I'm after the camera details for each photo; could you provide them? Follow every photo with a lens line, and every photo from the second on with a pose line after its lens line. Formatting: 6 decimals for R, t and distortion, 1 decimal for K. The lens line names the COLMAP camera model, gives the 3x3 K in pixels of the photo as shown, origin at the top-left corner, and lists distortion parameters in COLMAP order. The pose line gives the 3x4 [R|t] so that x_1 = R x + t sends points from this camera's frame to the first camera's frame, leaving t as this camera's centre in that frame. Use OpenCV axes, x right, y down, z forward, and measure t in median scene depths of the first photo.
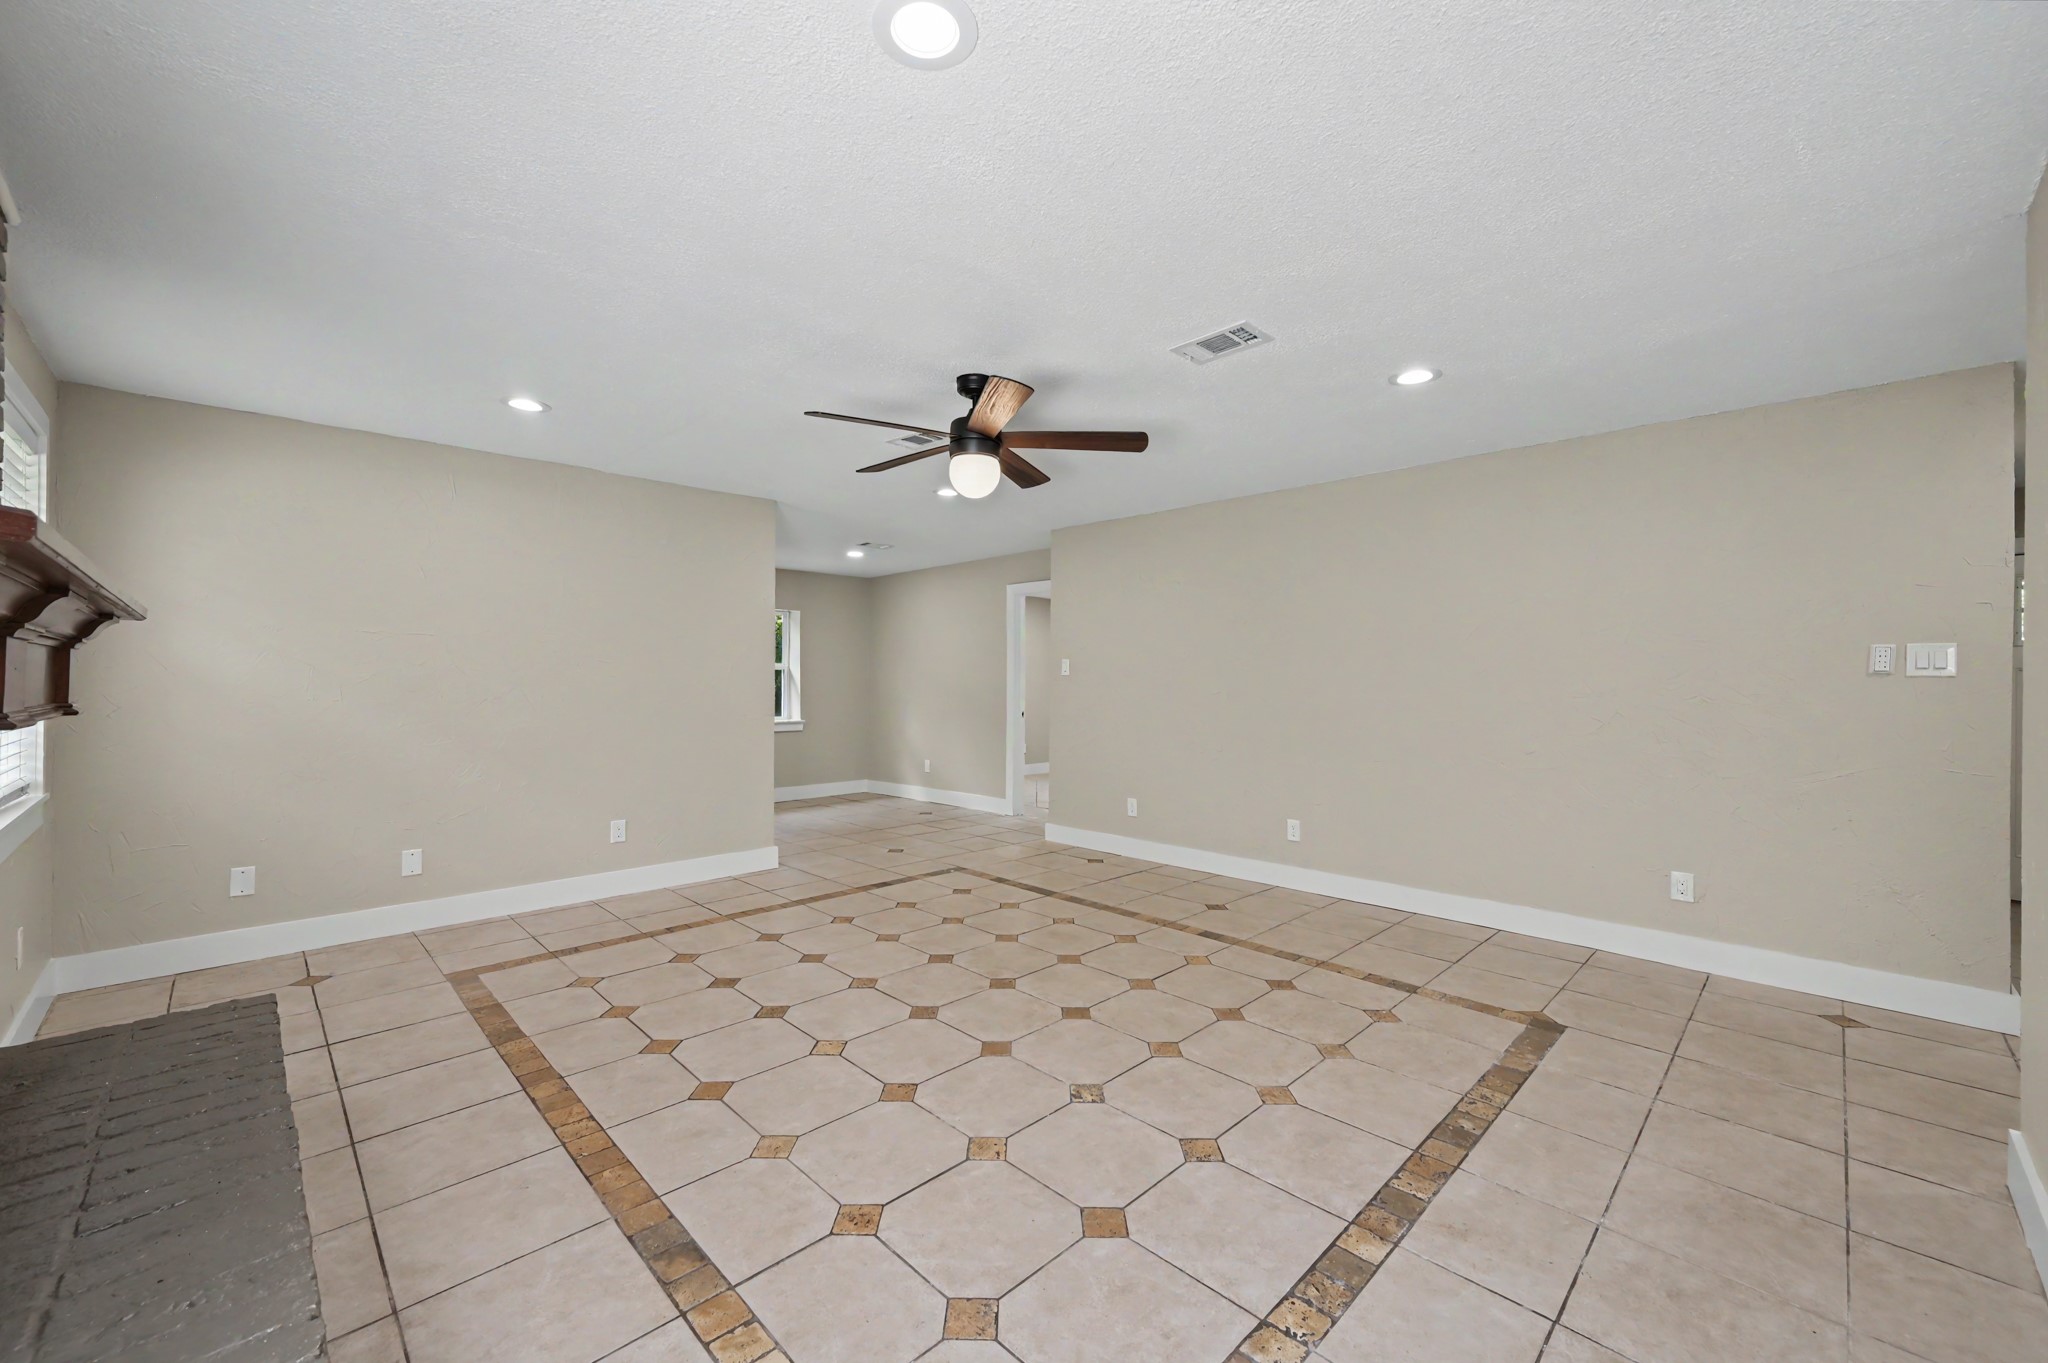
lens RADIAL K [[815.1, 0, 1021.8], [0, 815.1, 667.7], [0, 0, 1]] dist [0.000069, 0.000298]
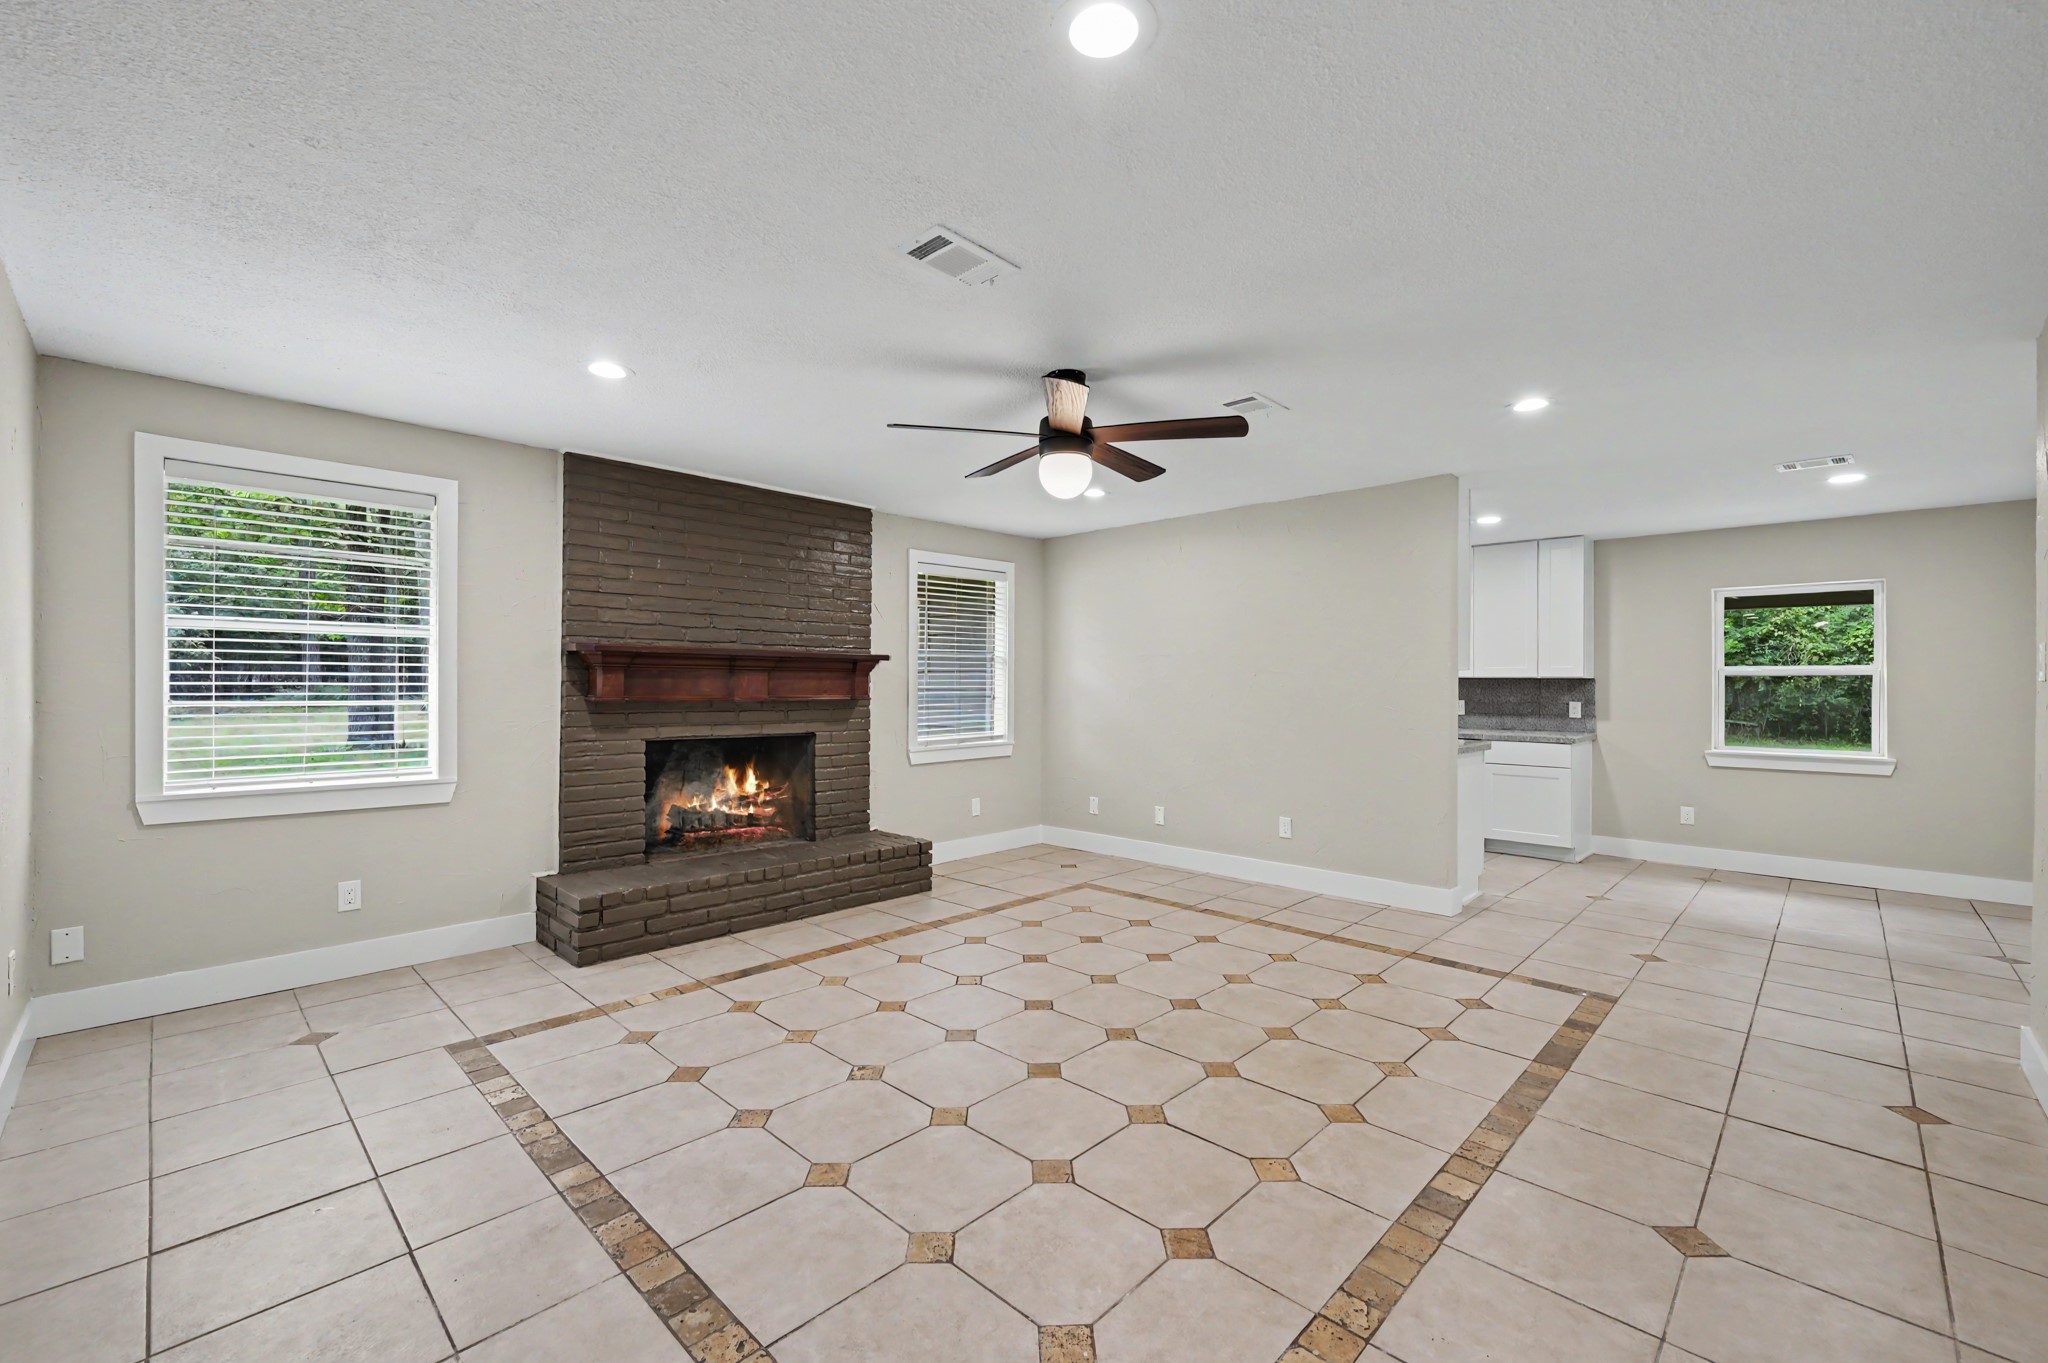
lens RADIAL K [[835.8, 0, 1015.2], [0, 835.8, 679.8], [0, 0, 1]] dist [-0.004722, -0.000274]
pose [[0.022247, -0.008950, -0.999712, 0.877926], [0.007338, 0.999934, -0.008789, 0.012939], [0.999726, -0.007140, 0.022312, 0.870473]]
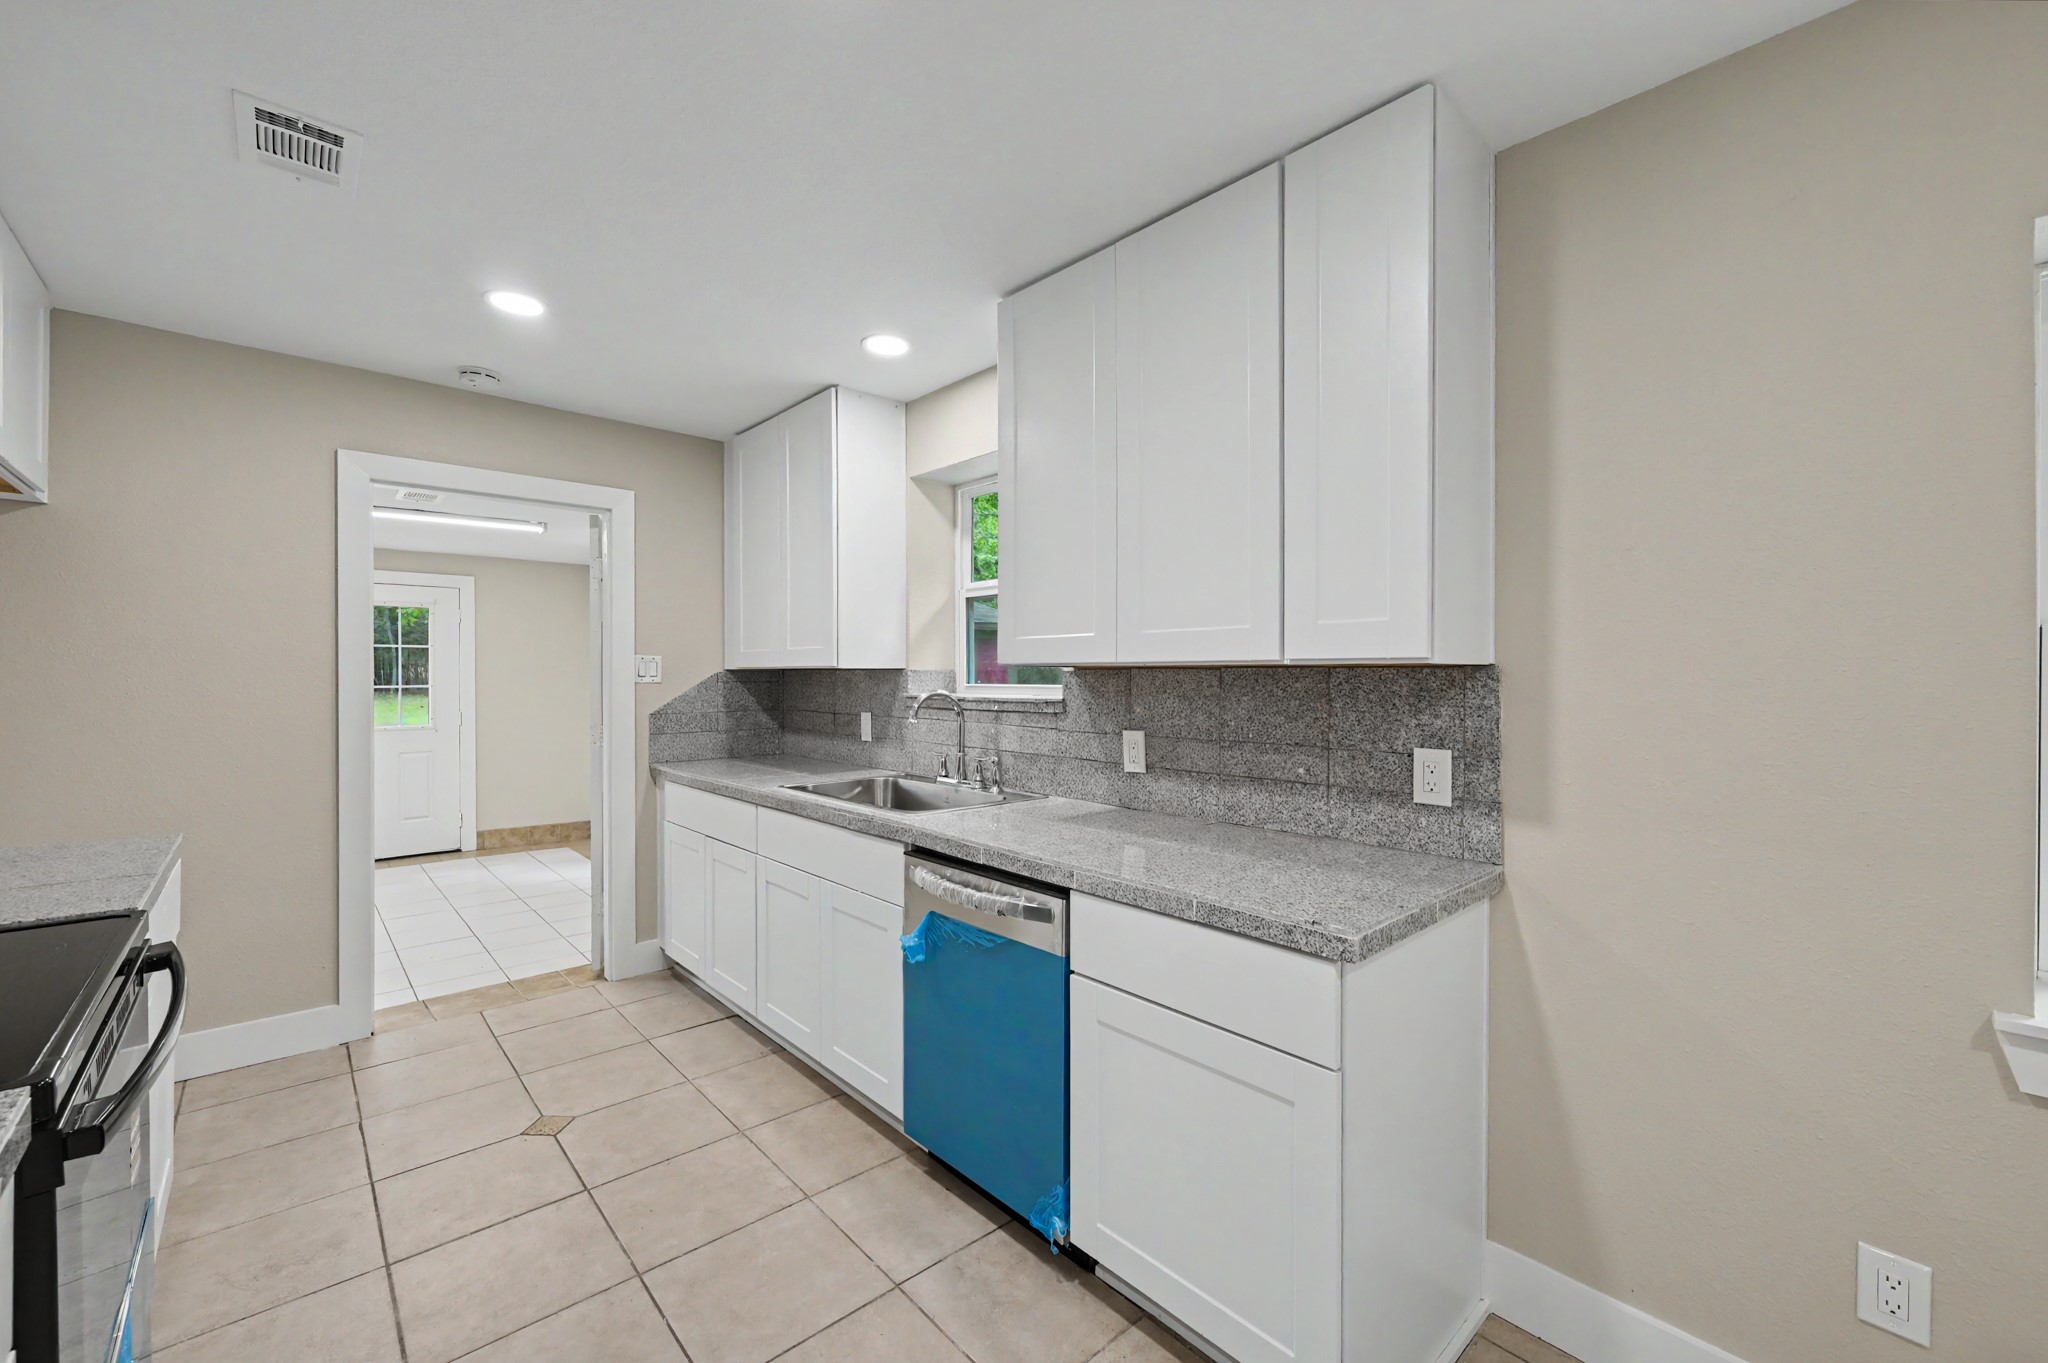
lens RADIAL K [[815.1, 0, 1030.7], [0, 815.1, 678.9], [0, 0, 1]] dist [0.000069, 0.000298]
pose [[-0.025436, 0.001373, -0.999676, -0.529409], [0.009243, 0.999957, 0.001138, 0.008427], [0.999634, -0.009211, -0.025447, 1.992914]]
